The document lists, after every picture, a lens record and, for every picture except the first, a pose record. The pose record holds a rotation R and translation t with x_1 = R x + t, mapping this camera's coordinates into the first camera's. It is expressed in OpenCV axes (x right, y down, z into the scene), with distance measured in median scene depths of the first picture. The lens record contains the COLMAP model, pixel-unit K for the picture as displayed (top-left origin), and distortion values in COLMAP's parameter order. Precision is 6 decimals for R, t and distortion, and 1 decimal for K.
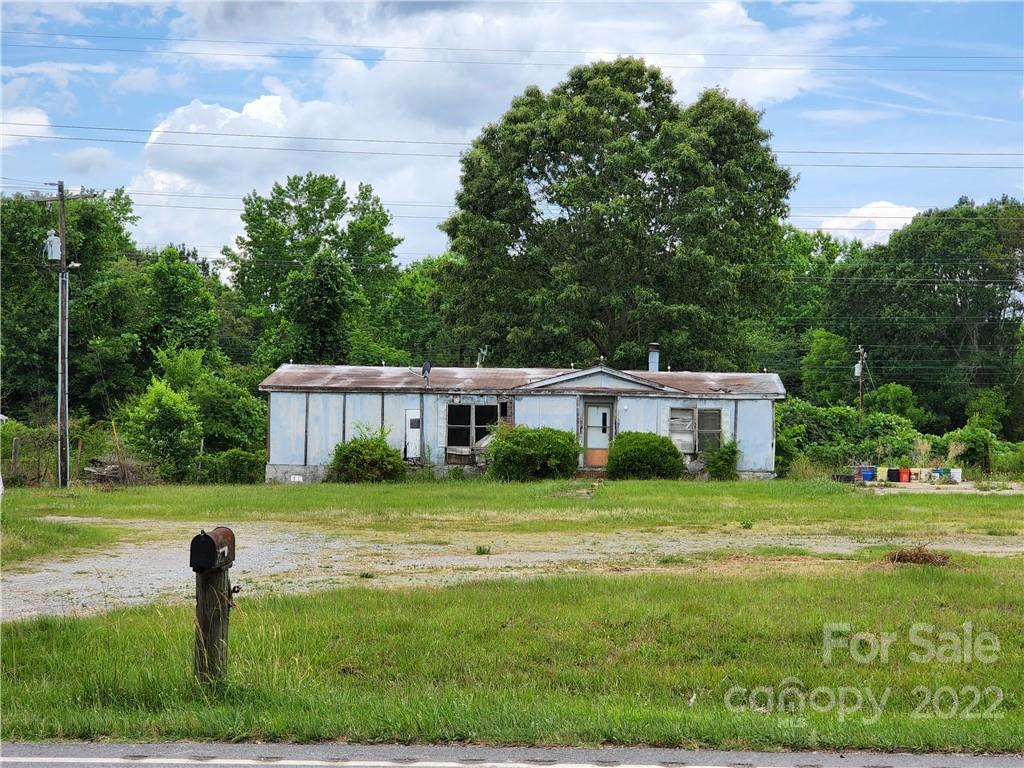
lens RADIAL K [[1996.4, 0, 516.9], [0, 1996.4, 390.9], [0, 0, 1]] dist [0.055709, 0.000000]
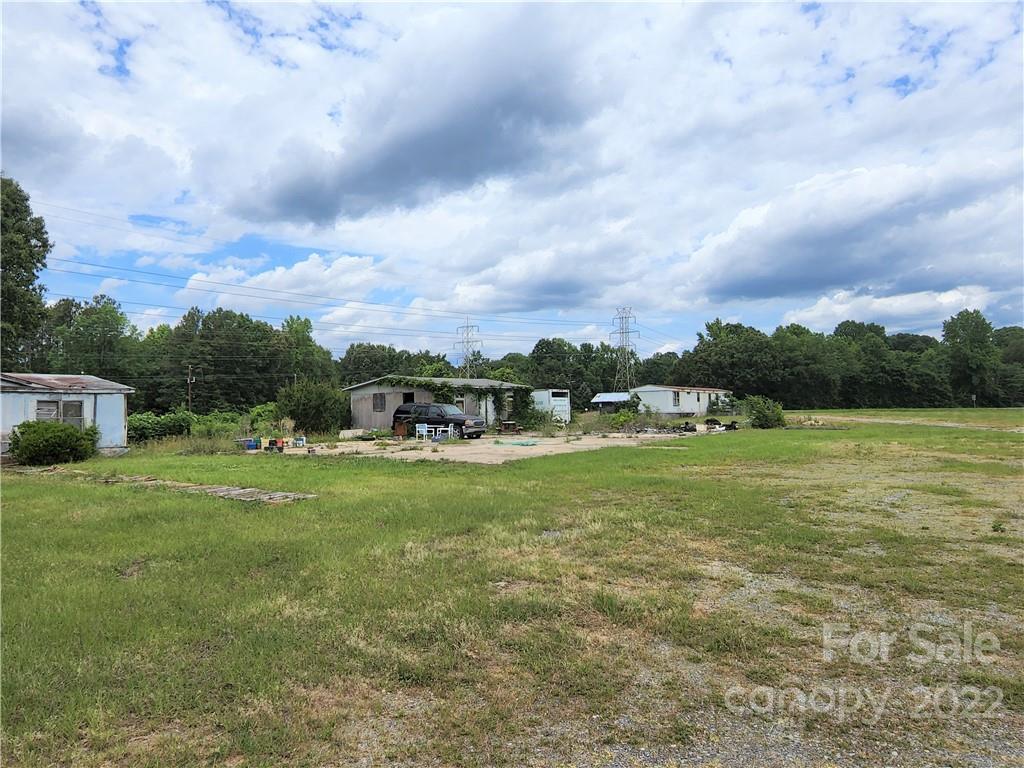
lens RADIAL K [[708.3, 0, 508.8], [0, 708.3, 384.2], [0, 0, 1]] dist [-0.027781, -0.005020]
pose [[0.559795, 0.007051, 0.828601, -0.119018], [0.009947, 0.999835, -0.015229, 0.007899], [-0.828571, 0.016767, 0.559632, 0.518425]]
